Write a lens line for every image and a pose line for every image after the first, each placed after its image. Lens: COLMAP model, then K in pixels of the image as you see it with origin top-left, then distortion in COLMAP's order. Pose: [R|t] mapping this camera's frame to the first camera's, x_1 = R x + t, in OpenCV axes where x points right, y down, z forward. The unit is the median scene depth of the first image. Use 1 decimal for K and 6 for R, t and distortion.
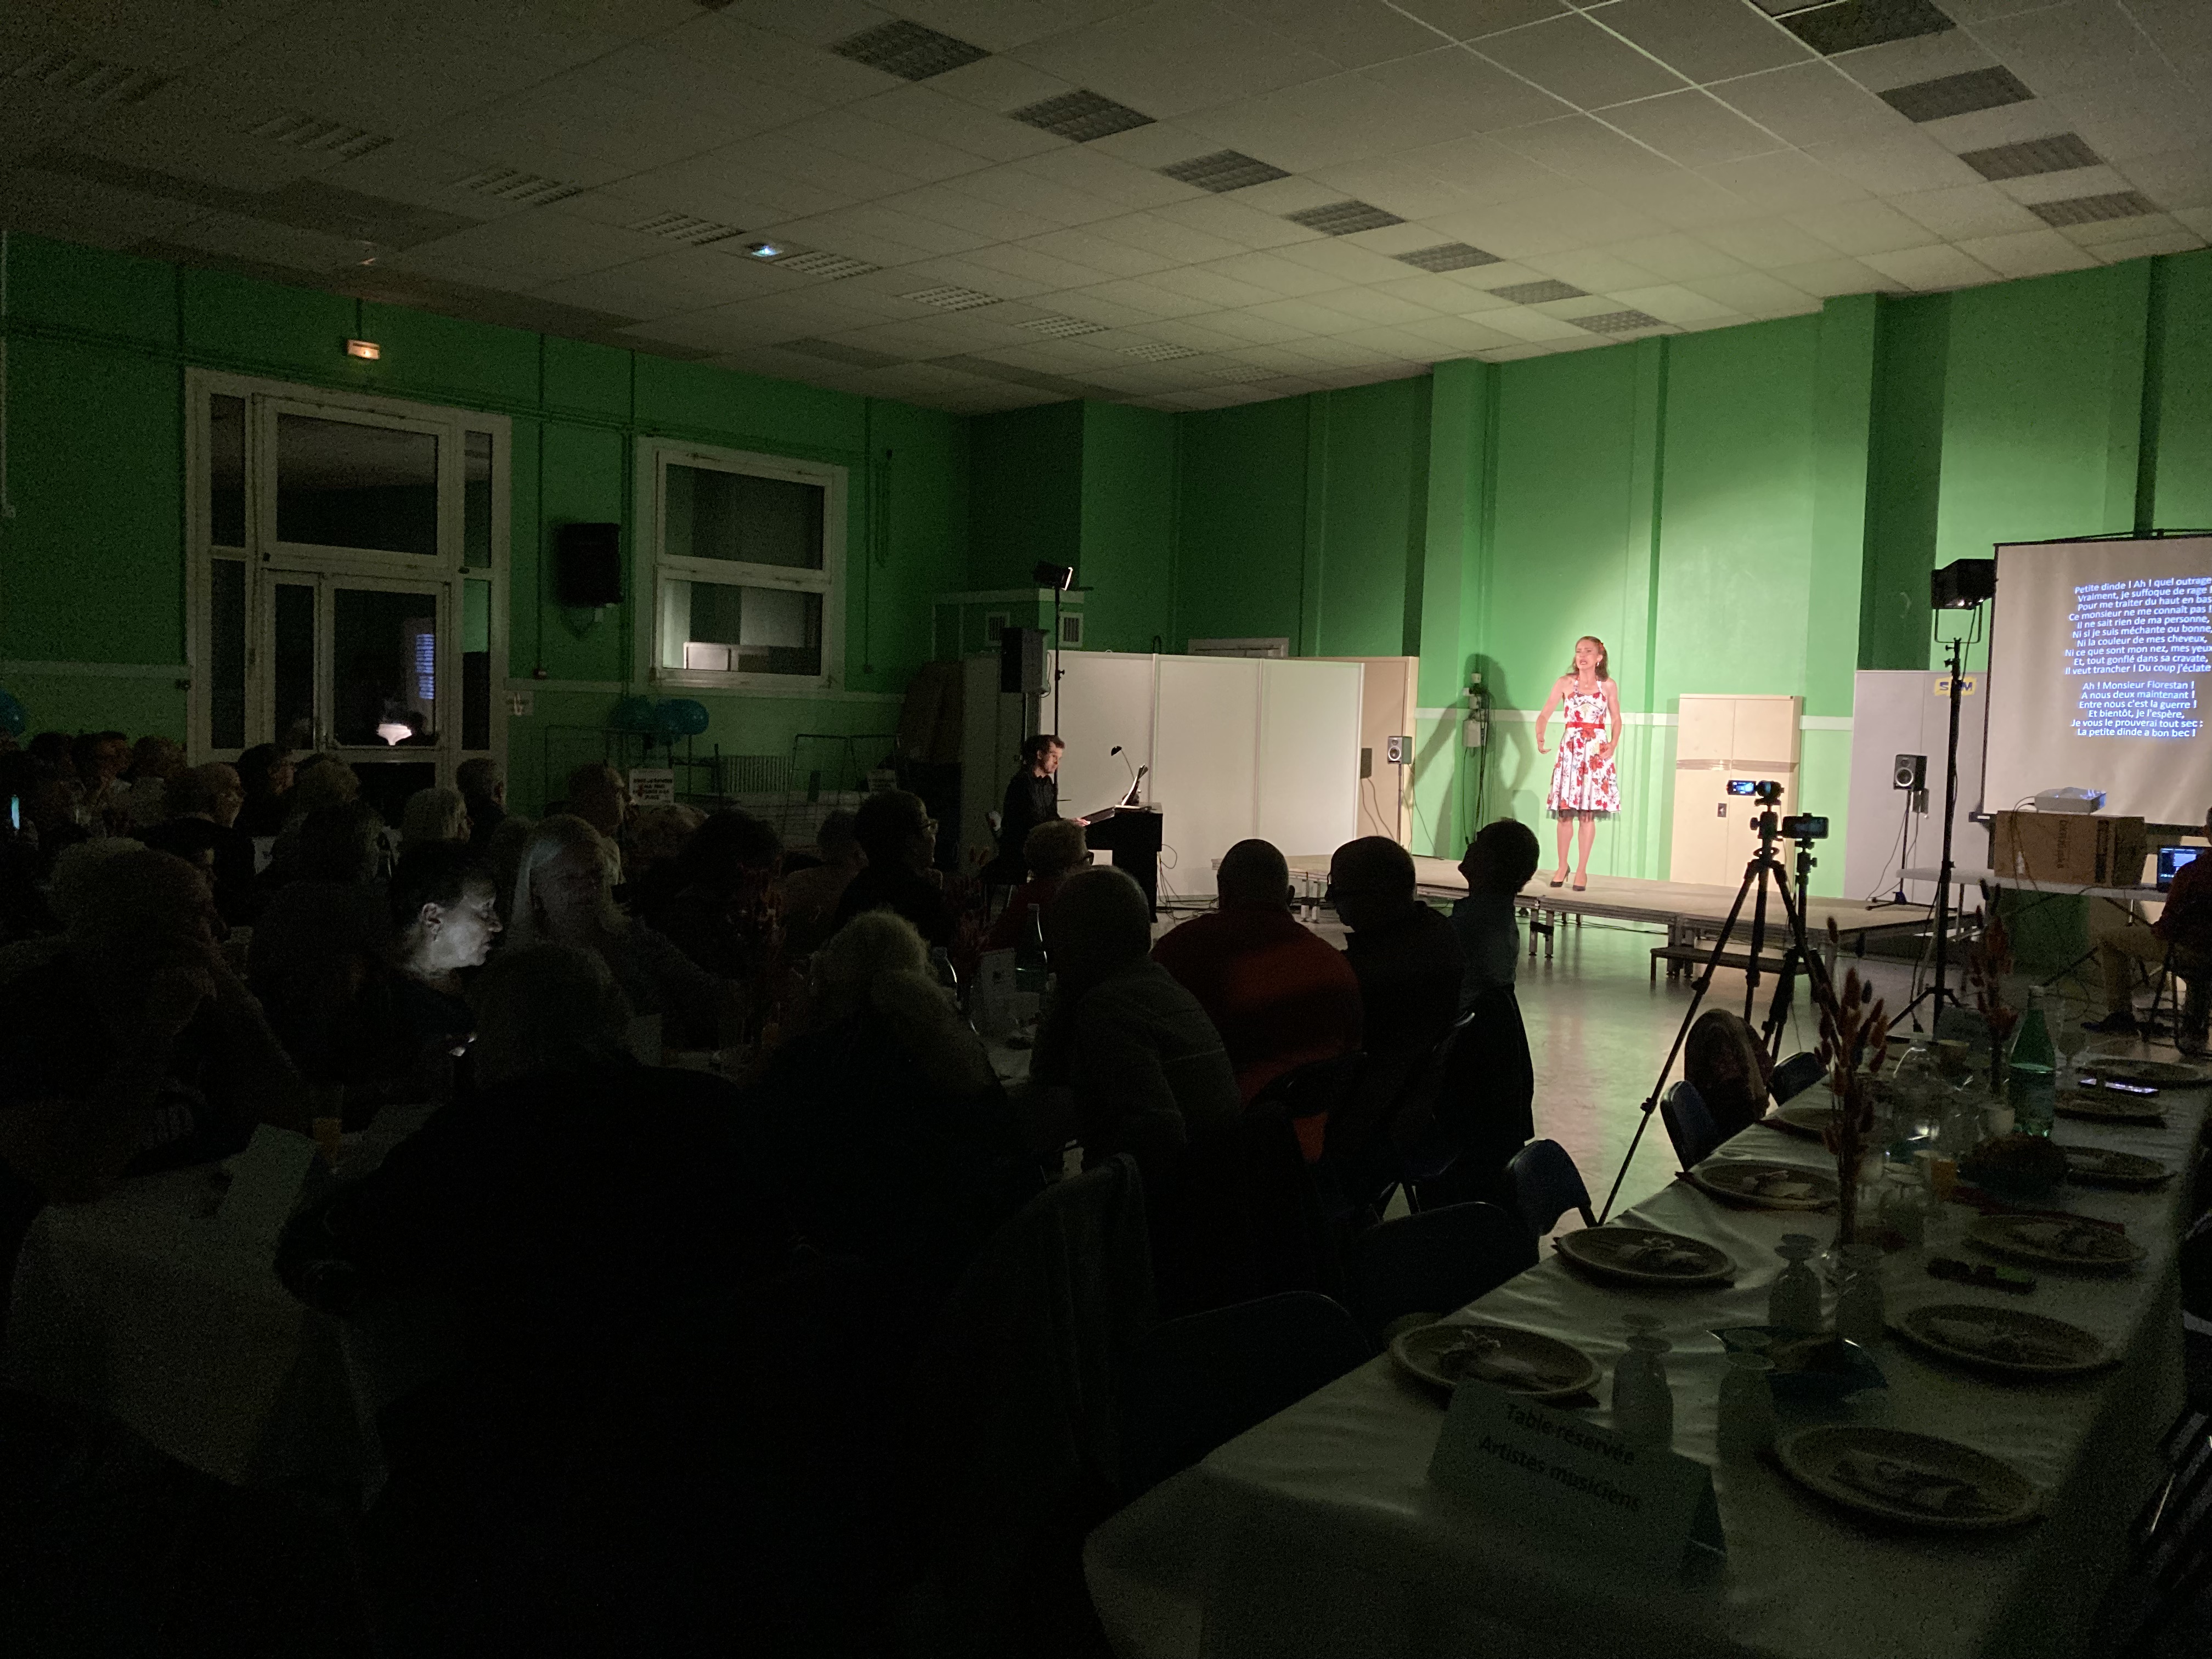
lens RADIAL K [[1798.9, 0, 1104.0], [0, 1798.9, 808.0], [0, 0, 1]] dist [0.018476, -0.016439]
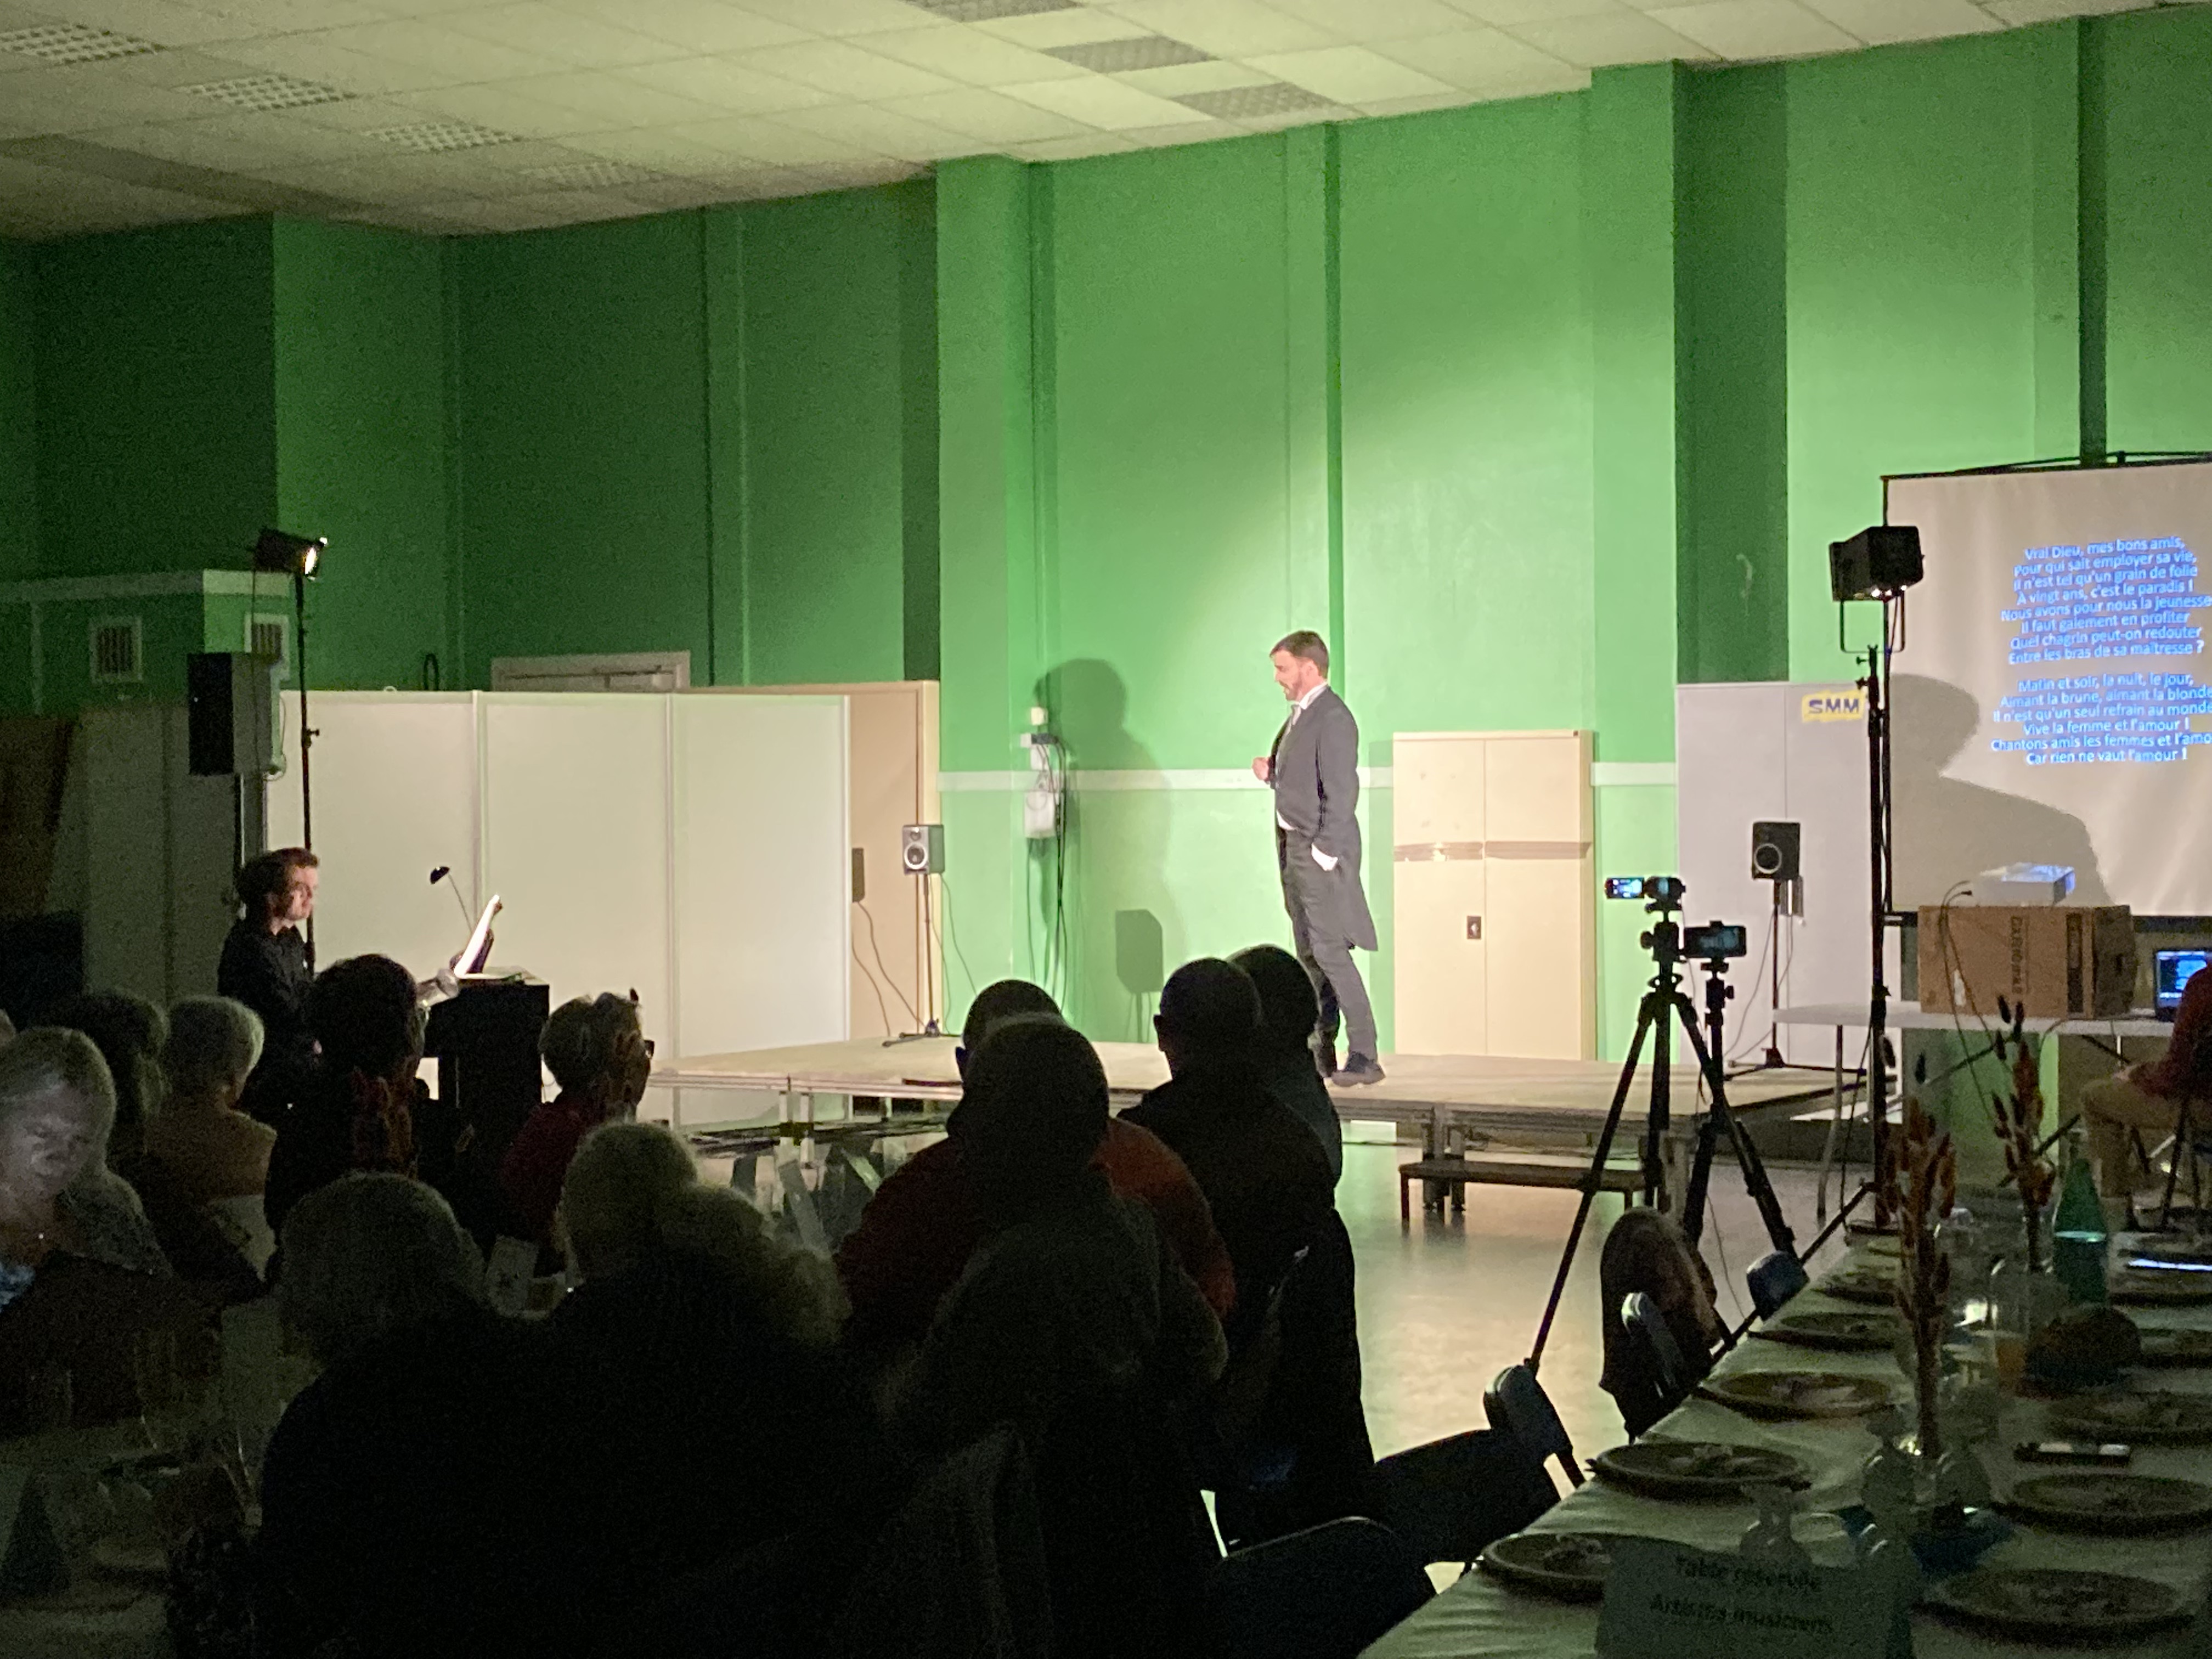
lens RADIAL K [[3613.4, 0, 1086.0], [0, 3613.4, 785.1], [0, 0, 1]] dist [0.068949, 0.000000]
pose [[0.966726, -0.039803, 0.252699, -0.077440], [0.052517, 0.997660, -0.043768, -0.000419], [-0.250366, 0.055582, 0.966554, -0.111430]]
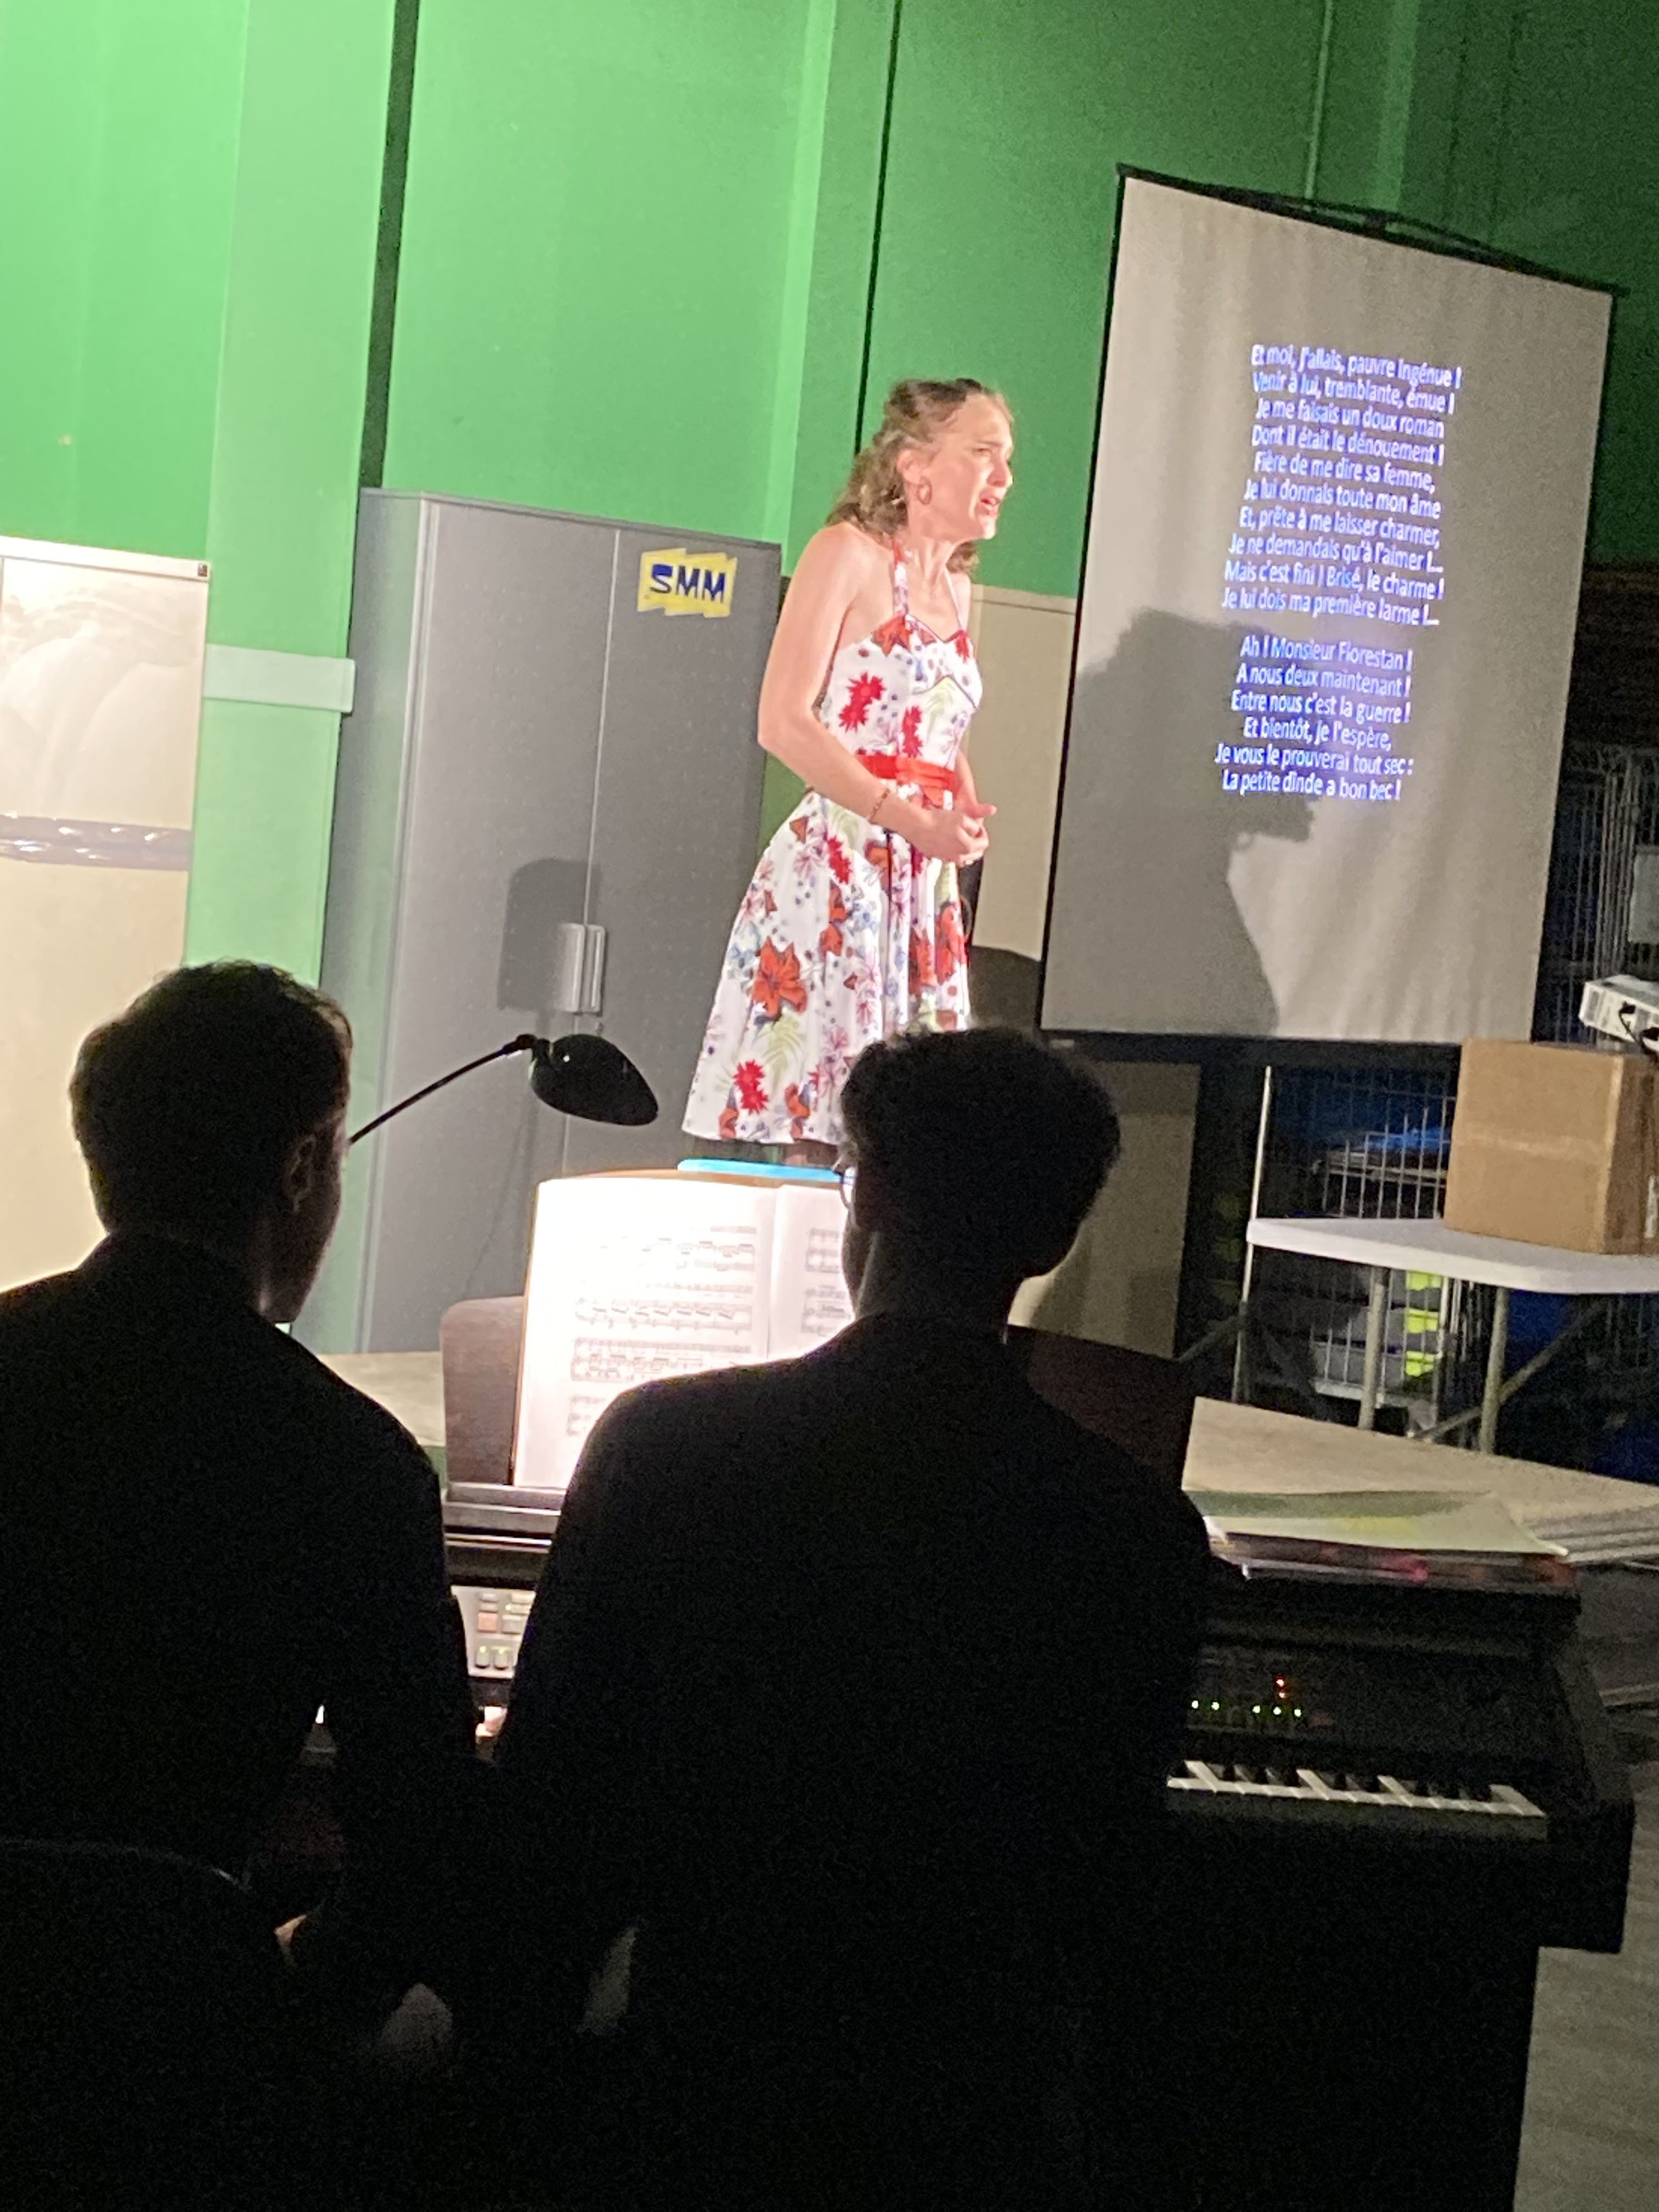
lens RADIAL K [[4856.5, 0, 890.5], [0, 4856.5, 1164.9], [0, 0, 1]] dist [0.187905, 0.000000]
pose [[-0.107889, -0.119581, 0.986945, -0.307685], [-0.042242, 0.992395, 0.115623, -0.062183], [-0.993265, -0.029216, -0.112120, 0.985558]]
